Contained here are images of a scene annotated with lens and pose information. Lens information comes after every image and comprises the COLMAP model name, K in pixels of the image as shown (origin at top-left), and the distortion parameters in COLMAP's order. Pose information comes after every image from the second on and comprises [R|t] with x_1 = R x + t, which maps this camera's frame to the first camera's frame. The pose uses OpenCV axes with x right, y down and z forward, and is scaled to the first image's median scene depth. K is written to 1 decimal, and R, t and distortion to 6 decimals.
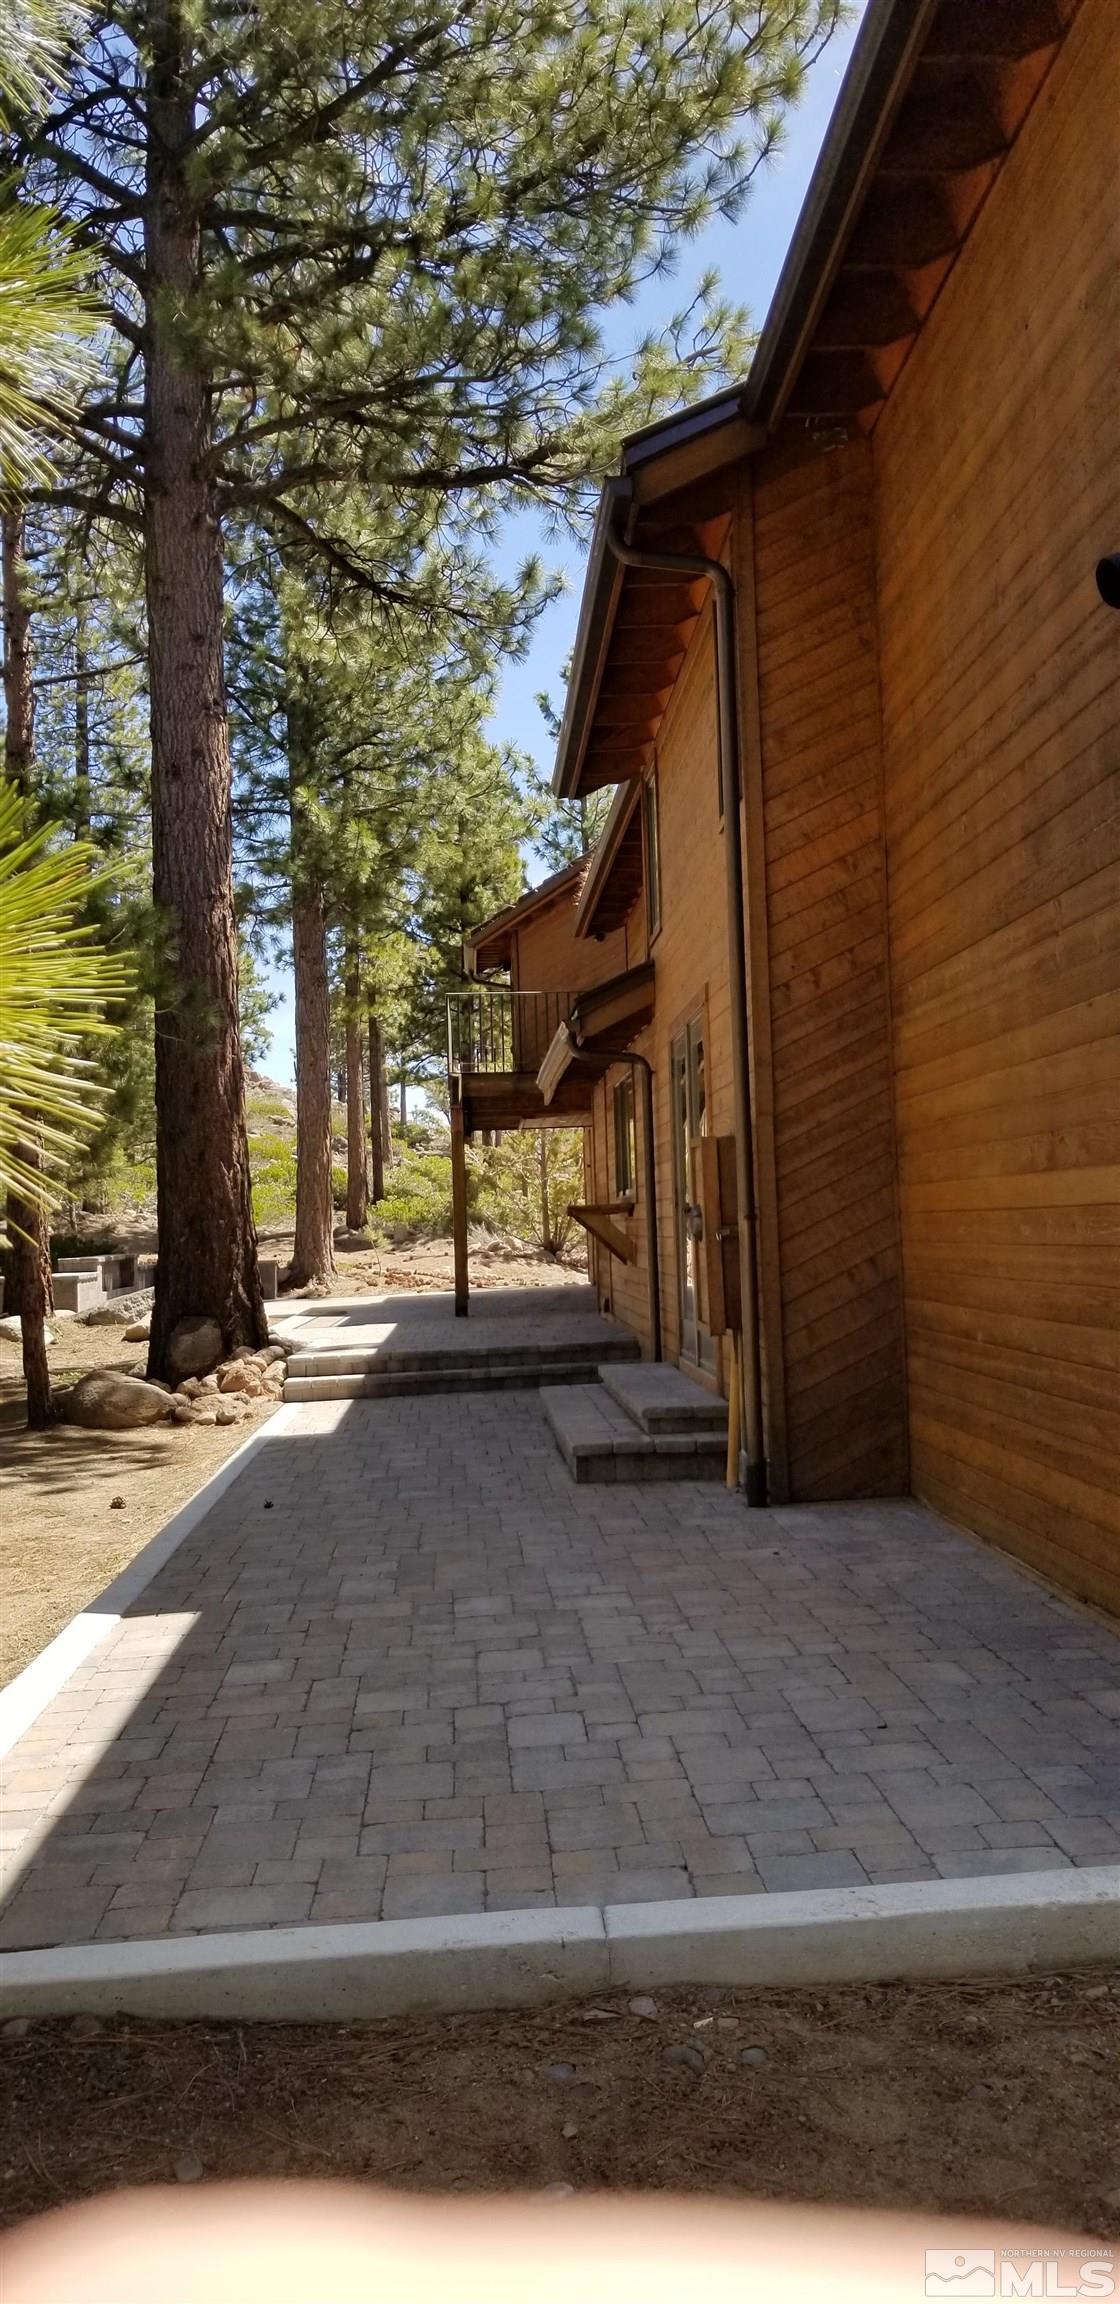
lens RADIAL K [[1871.9, 0, 560.7], [0, 1871.9, 1151.7], [0, 0, 1]] dist [-0.008738, -0.008243]
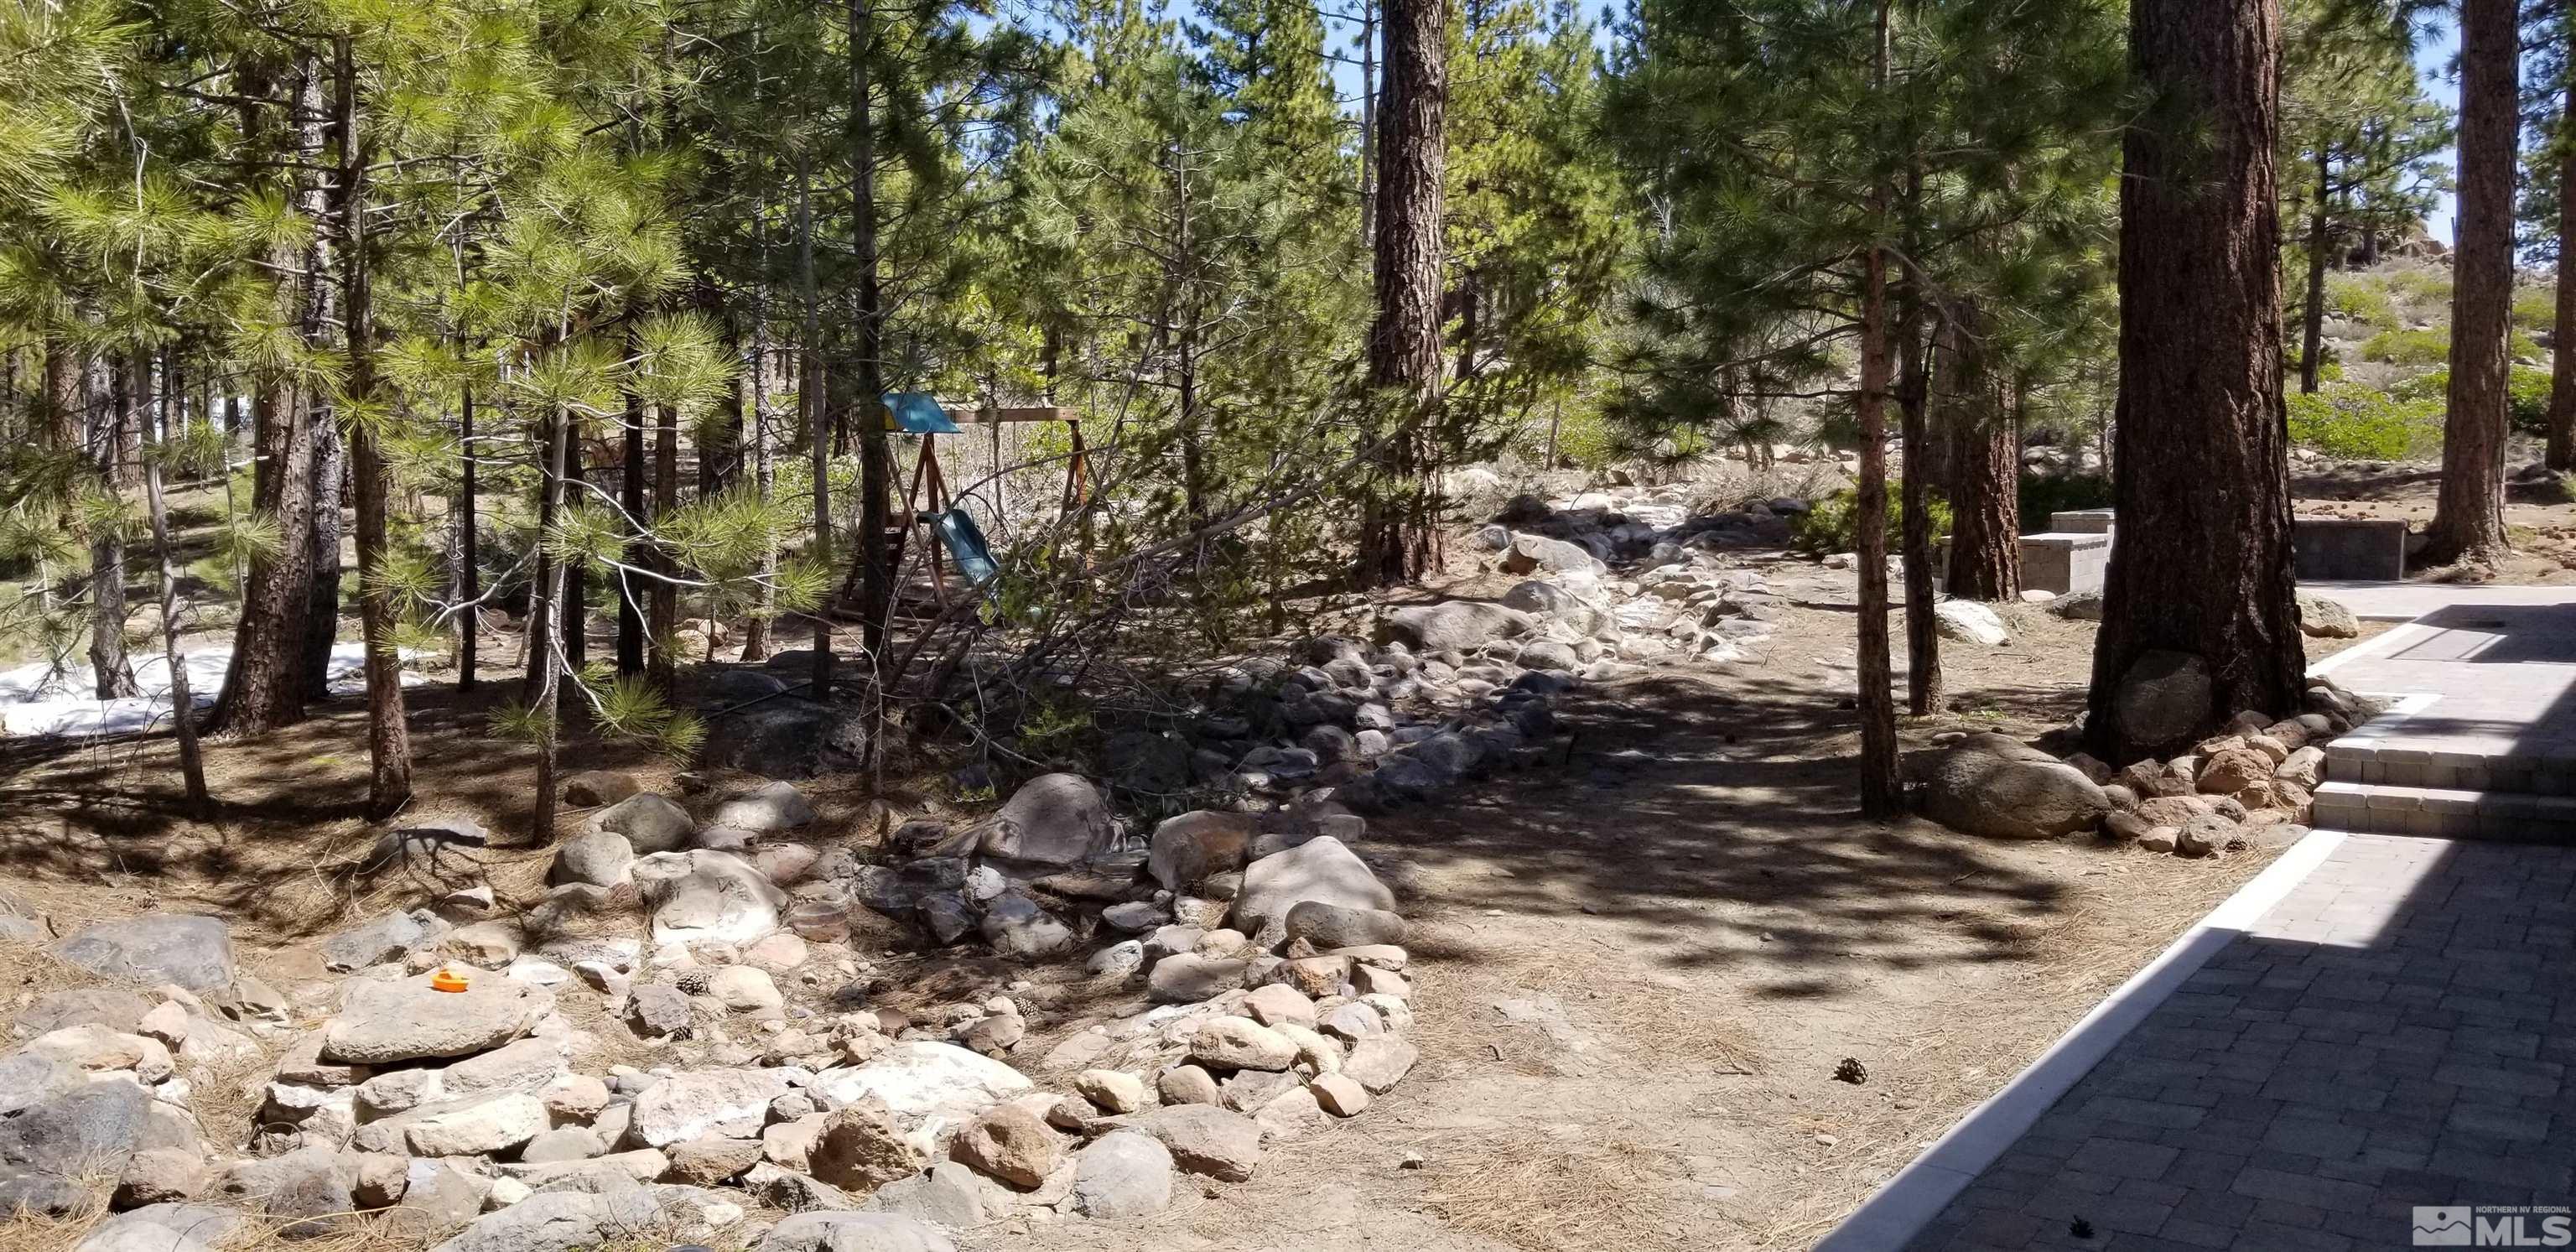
lens RADIAL K [[2093.0, 0, 1253.8], [0, 2093.0, 565.0], [0, 0, 1]] dist [-0.008738, -0.008243]
pose [[0.775632, 0.060540, -0.628276, -0.006533], [0.005520, 0.994701, 0.102663, -0.008532], [0.631162, -0.083097, 0.771187, 0.321719]]
